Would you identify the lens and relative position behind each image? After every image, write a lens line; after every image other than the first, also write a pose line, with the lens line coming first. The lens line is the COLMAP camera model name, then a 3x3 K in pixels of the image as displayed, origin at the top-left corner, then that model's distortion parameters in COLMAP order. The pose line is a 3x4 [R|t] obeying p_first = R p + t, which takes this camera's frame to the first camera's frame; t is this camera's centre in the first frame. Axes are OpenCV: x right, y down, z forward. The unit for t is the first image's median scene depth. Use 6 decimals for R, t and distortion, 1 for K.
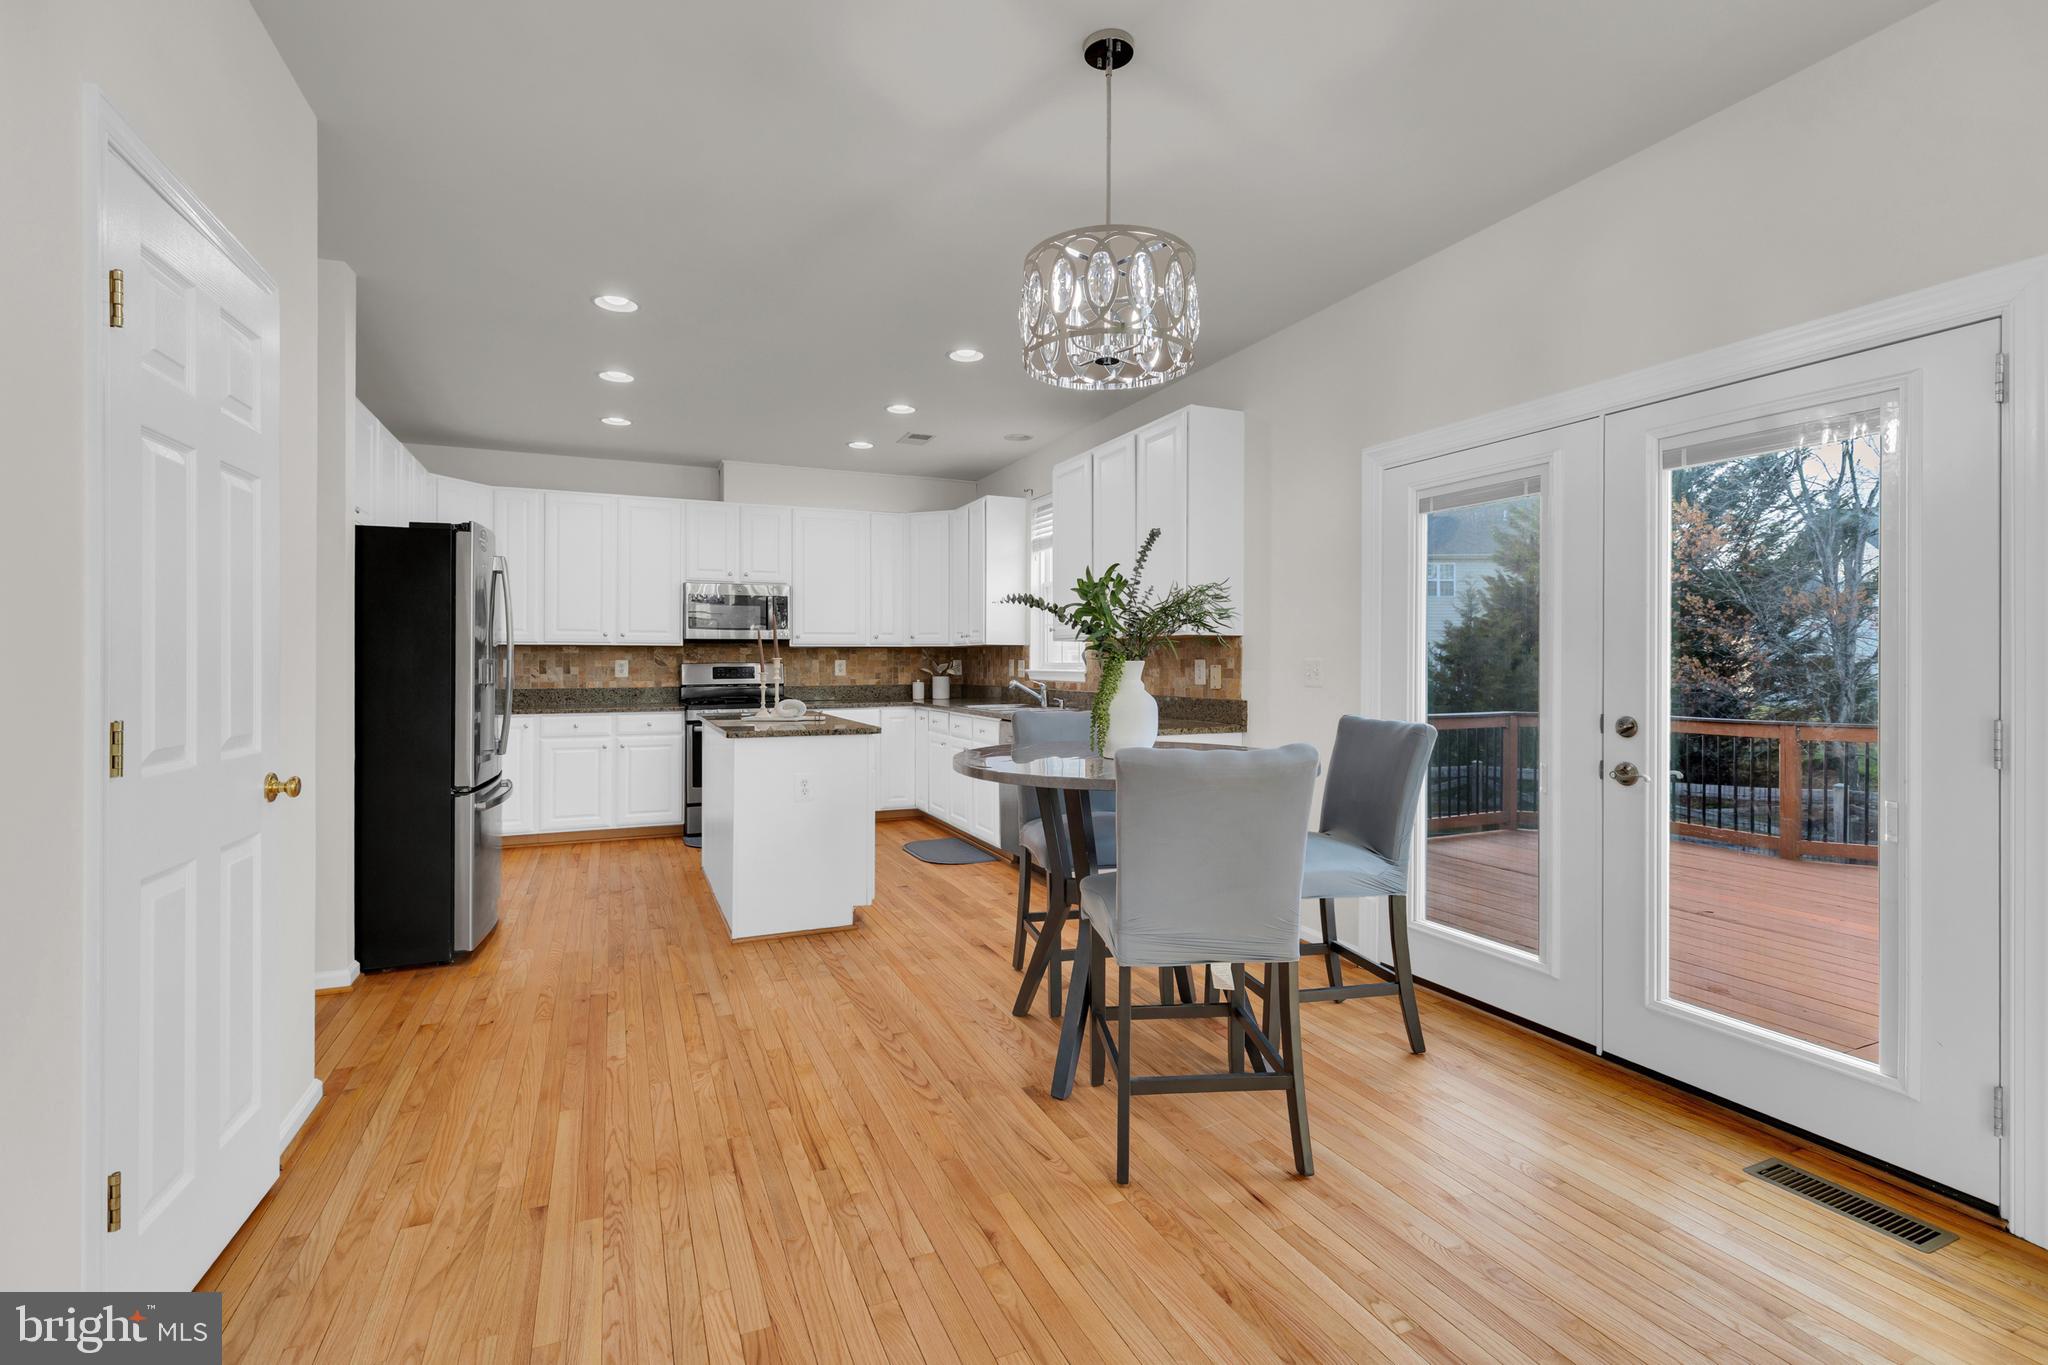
lens RADIAL K [[918.3, 0, 1011.6], [0, 918.3, 676.3], [0, 0, 1]] dist [0.003863, -0.000534]
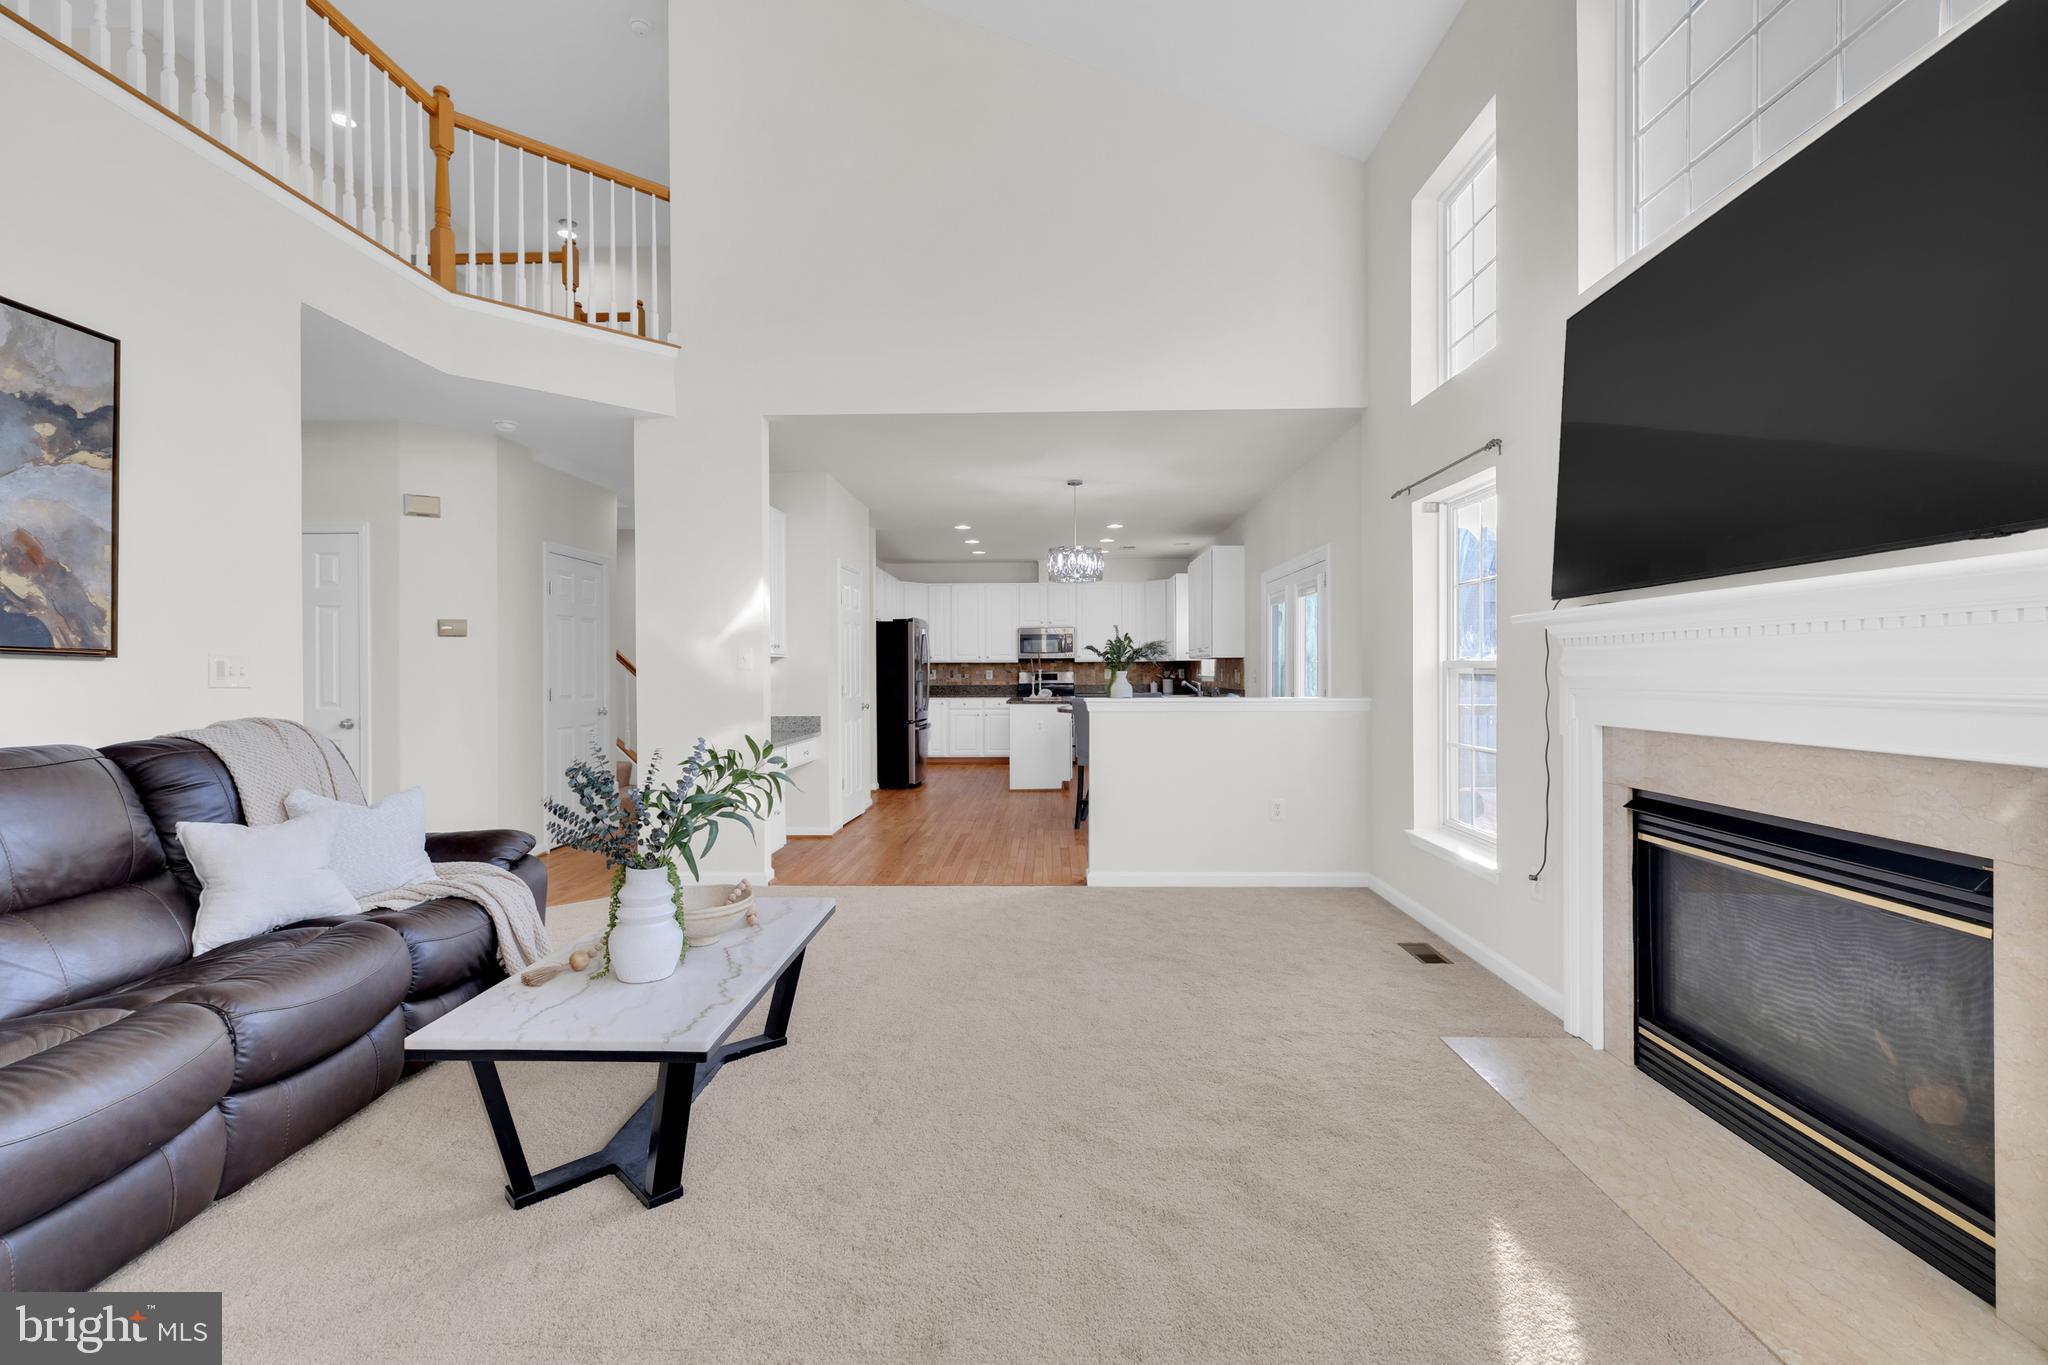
lens RADIAL K [[918.3, 0, 1026.4], [0, 918.3, 676.9], [0, 0, 1]] dist [0.003863, -0.000534]
pose [[0.907501, -0.003406, -0.420035, 0.494290], [0.000154, 0.999970, -0.007775, 0.011669], [0.420049, 0.006992, 0.907474, -0.761974]]
